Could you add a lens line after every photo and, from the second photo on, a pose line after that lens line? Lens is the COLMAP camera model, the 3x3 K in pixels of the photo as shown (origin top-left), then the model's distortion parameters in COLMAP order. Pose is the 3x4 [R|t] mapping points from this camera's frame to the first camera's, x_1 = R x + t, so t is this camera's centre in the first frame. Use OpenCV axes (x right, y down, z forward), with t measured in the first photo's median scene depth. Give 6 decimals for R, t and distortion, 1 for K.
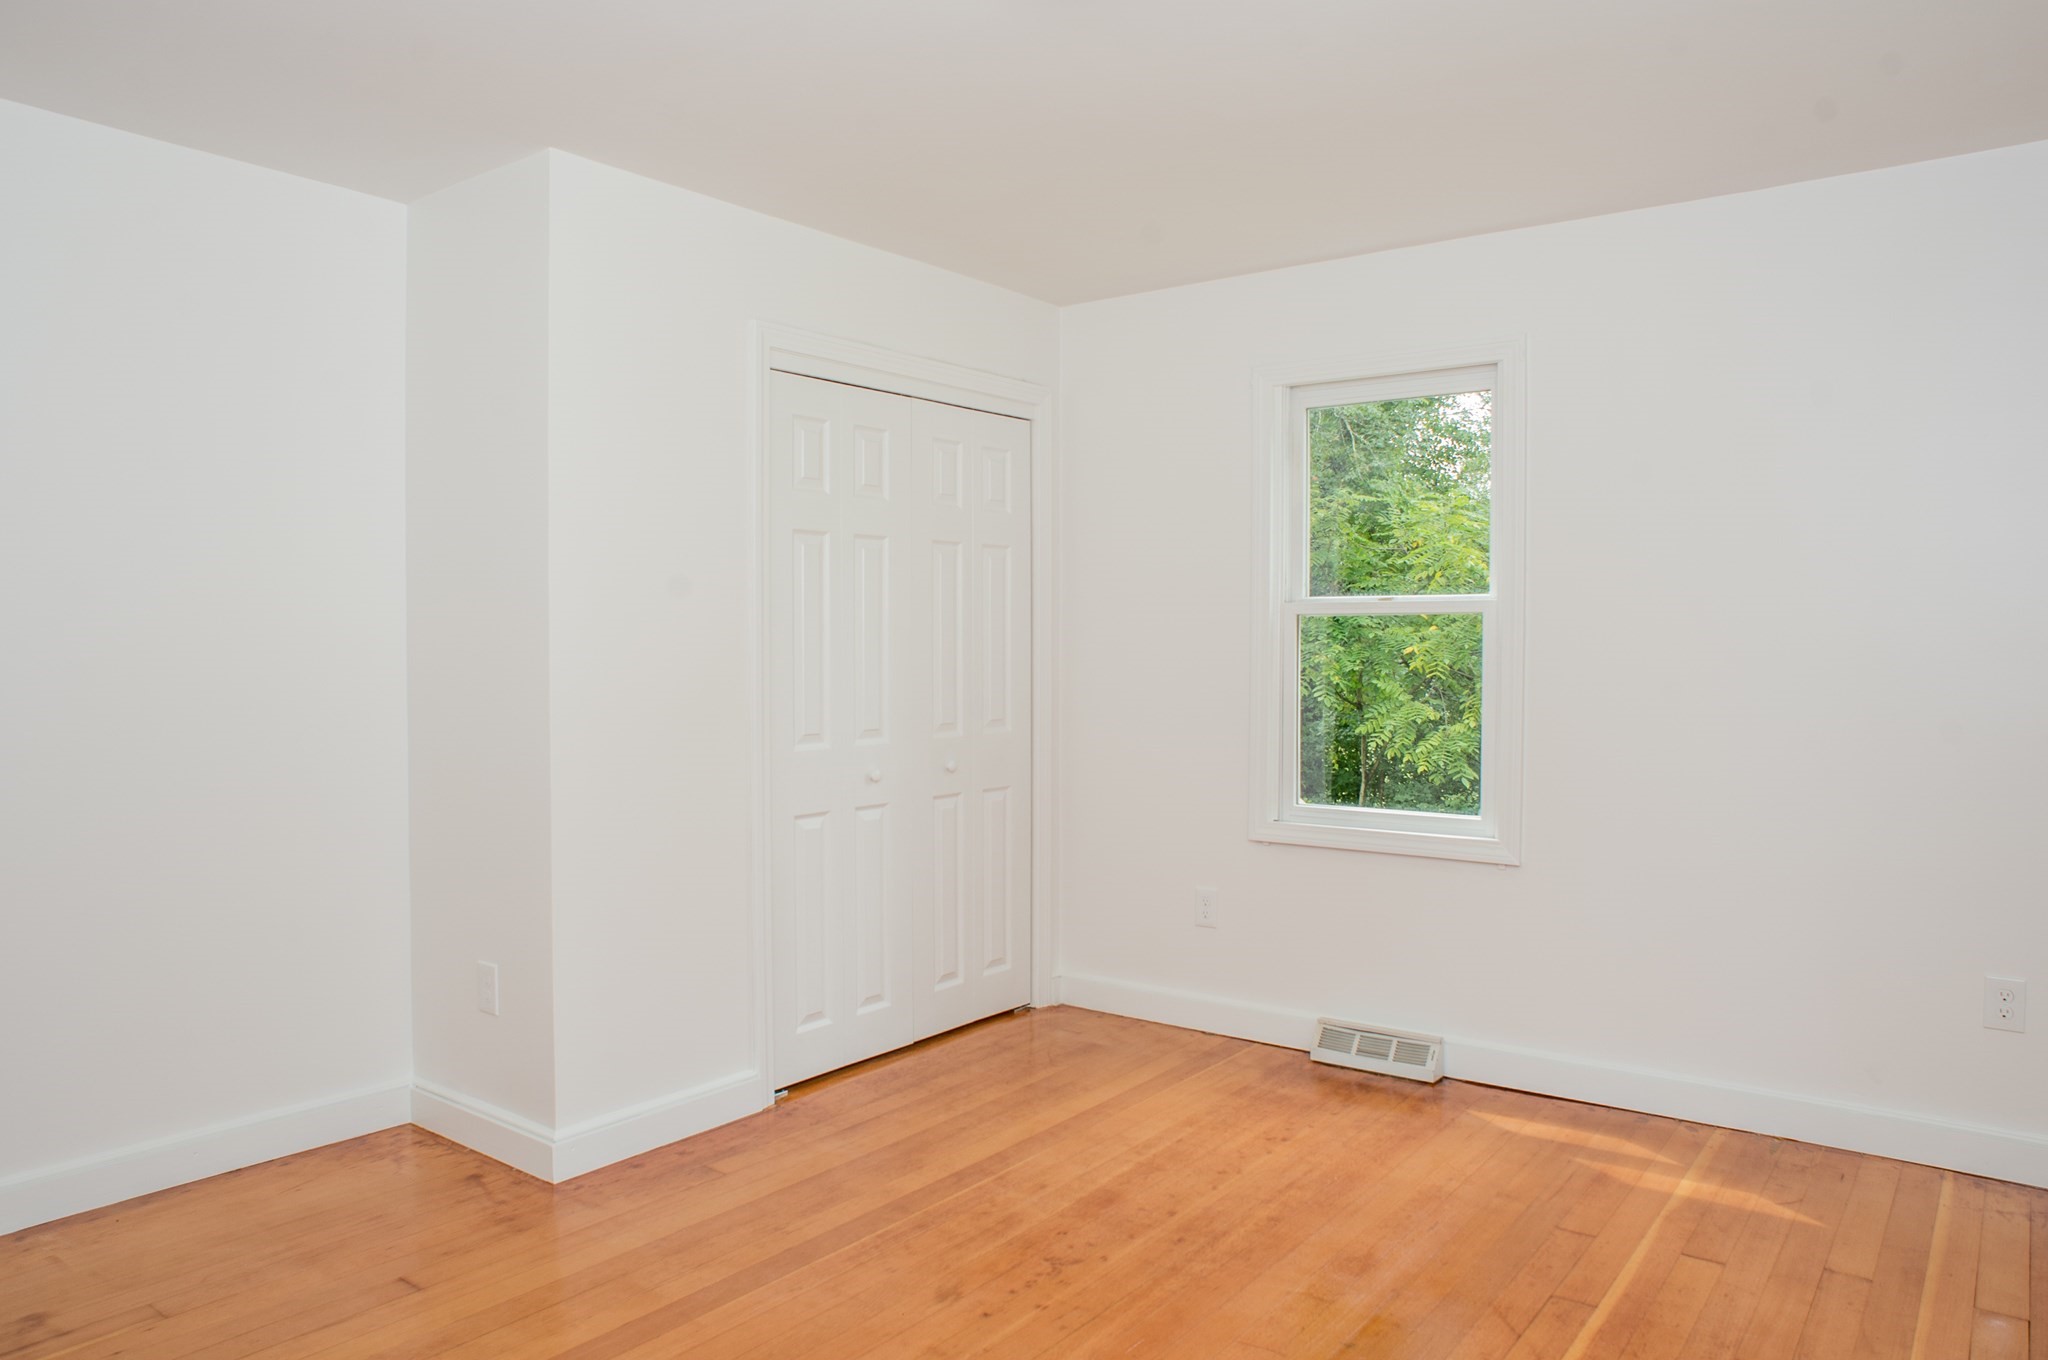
lens RADIAL K [[1407.7, 0, 1011.4], [0, 1407.7, 689.4], [0, 0, 1]] dist [-0.076231, 0.047370]
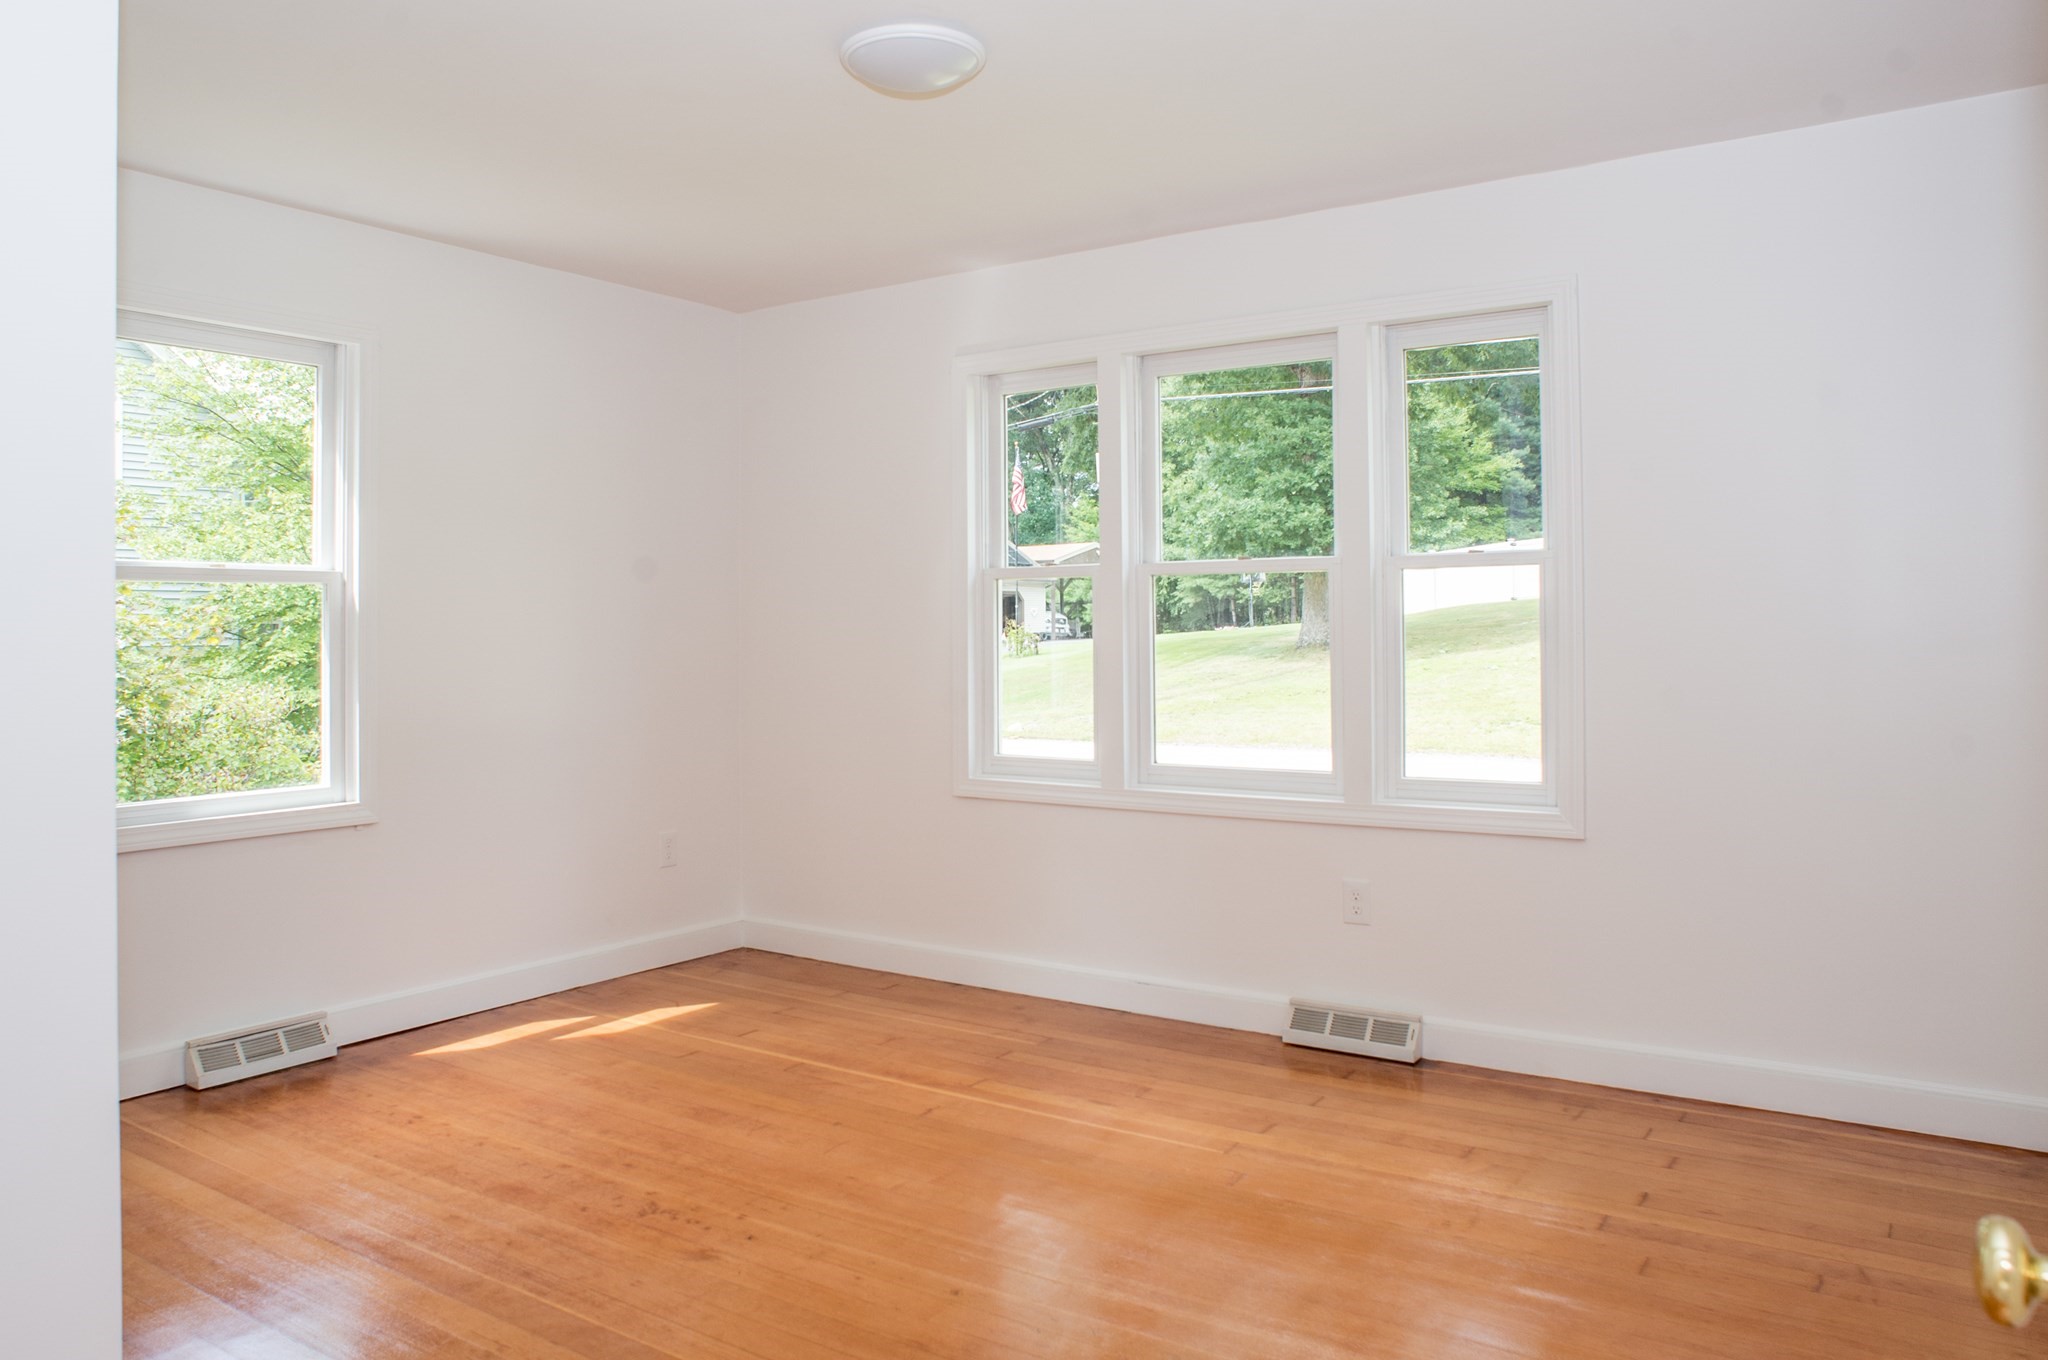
lens RADIAL K [[1407.7, 0, 1017.4], [0, 1407.7, 669.6], [0, 0, 1]] dist [-0.076231, 0.047370]
pose [[-0.049855, -0.027890, 0.998367, -0.884877], [0.037290, 0.998861, 0.029766, -0.009464], [-0.998060, 0.038713, -0.048758, 0.676144]]
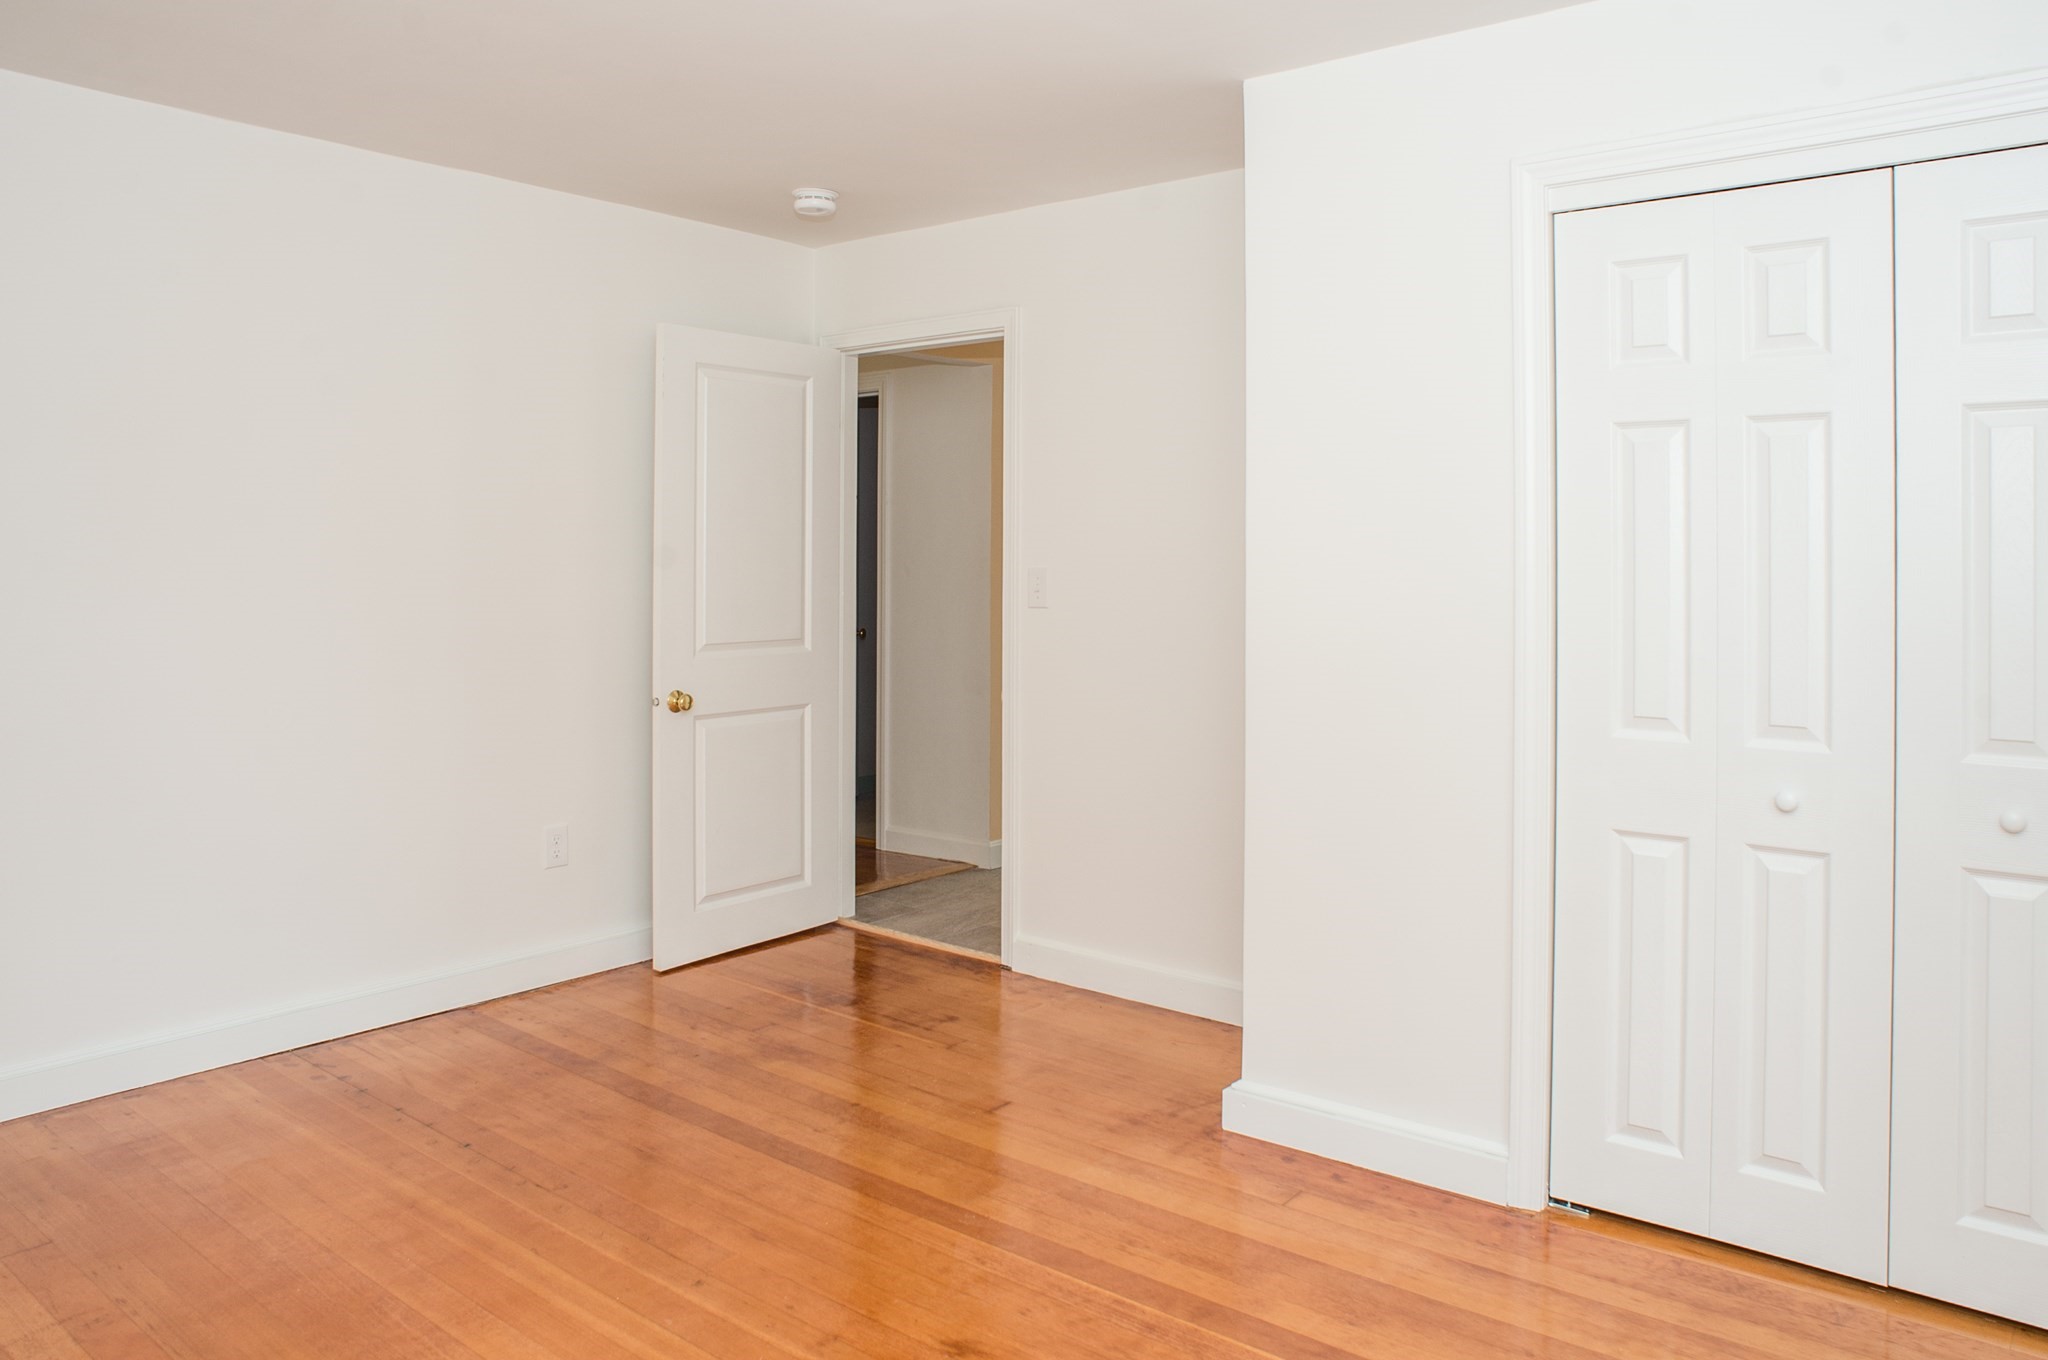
lens RADIAL K [[1407.7, 0, 1016.5], [0, 1407.7, 662.1], [0, 0, 1]] dist [-0.076231, 0.047370]
pose [[-0.058253, 0.059546, -0.996524, 0.660675], [-0.022157, 0.997897, 0.060923, -0.036342], [0.998056, 0.025629, -0.056811, 0.902744]]
